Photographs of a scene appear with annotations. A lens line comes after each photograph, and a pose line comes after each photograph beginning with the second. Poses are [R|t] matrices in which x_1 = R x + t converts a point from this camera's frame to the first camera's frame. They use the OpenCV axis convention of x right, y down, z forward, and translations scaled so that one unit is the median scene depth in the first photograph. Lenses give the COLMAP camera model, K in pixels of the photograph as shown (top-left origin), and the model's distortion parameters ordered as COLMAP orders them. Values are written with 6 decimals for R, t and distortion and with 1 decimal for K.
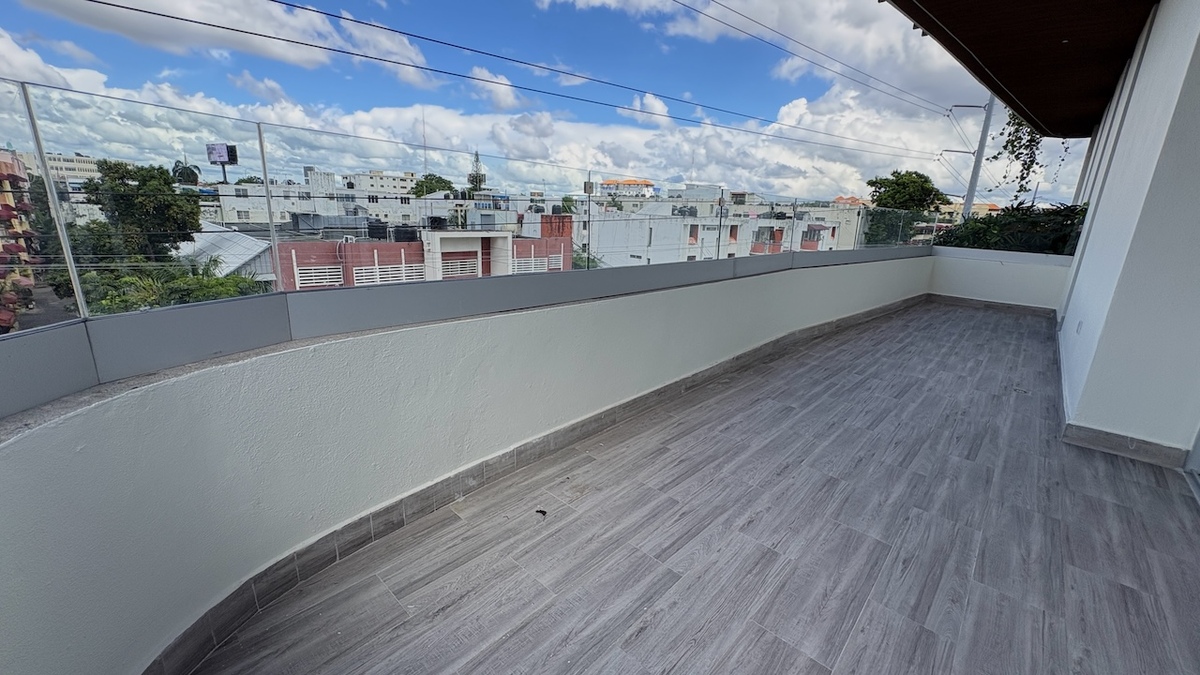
lens RADIAL K [[481.0, 0, 600.2], [0, 481.0, 336.4], [0, 0, 1]] dist [-0.000832, -0.000443]
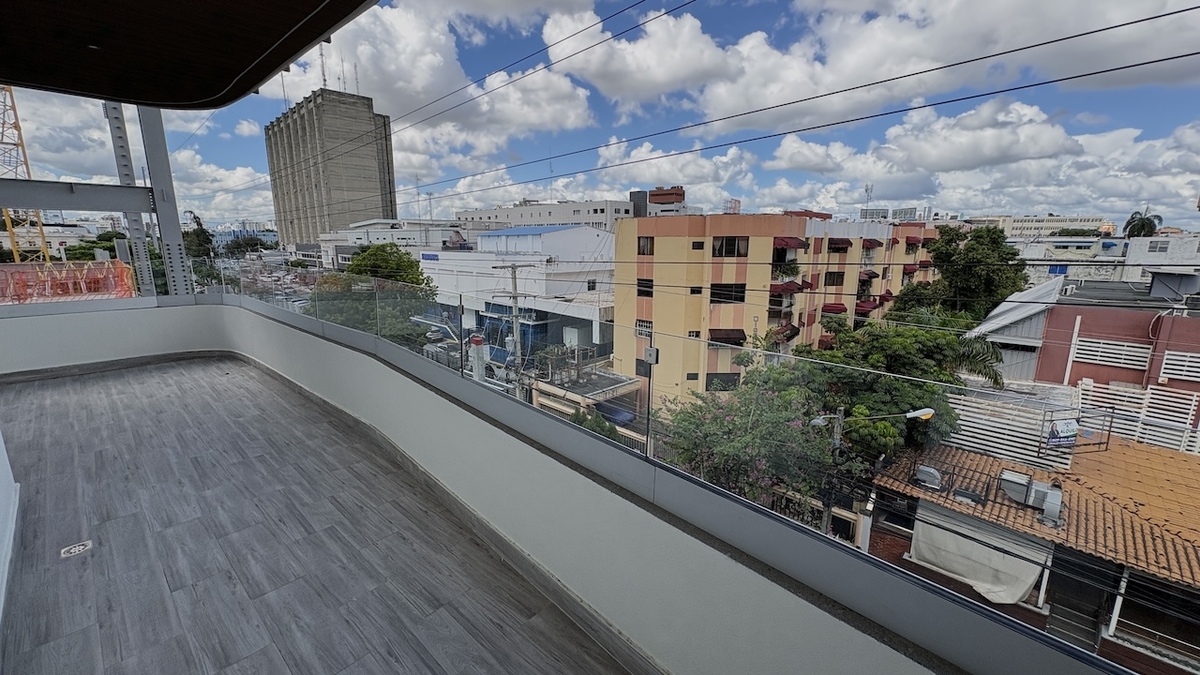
lens RADIAL K [[481.0, 0, 597.8], [0, 481.0, 338.1], [0, 0, 1]] dist [-0.000832, -0.000443]
pose [[0.004851, 0.157728, -0.987471, 1.404614], [-0.259584, 0.953830, 0.151080, -0.454369], [0.965708, 0.255598, 0.045570, 1.497374]]
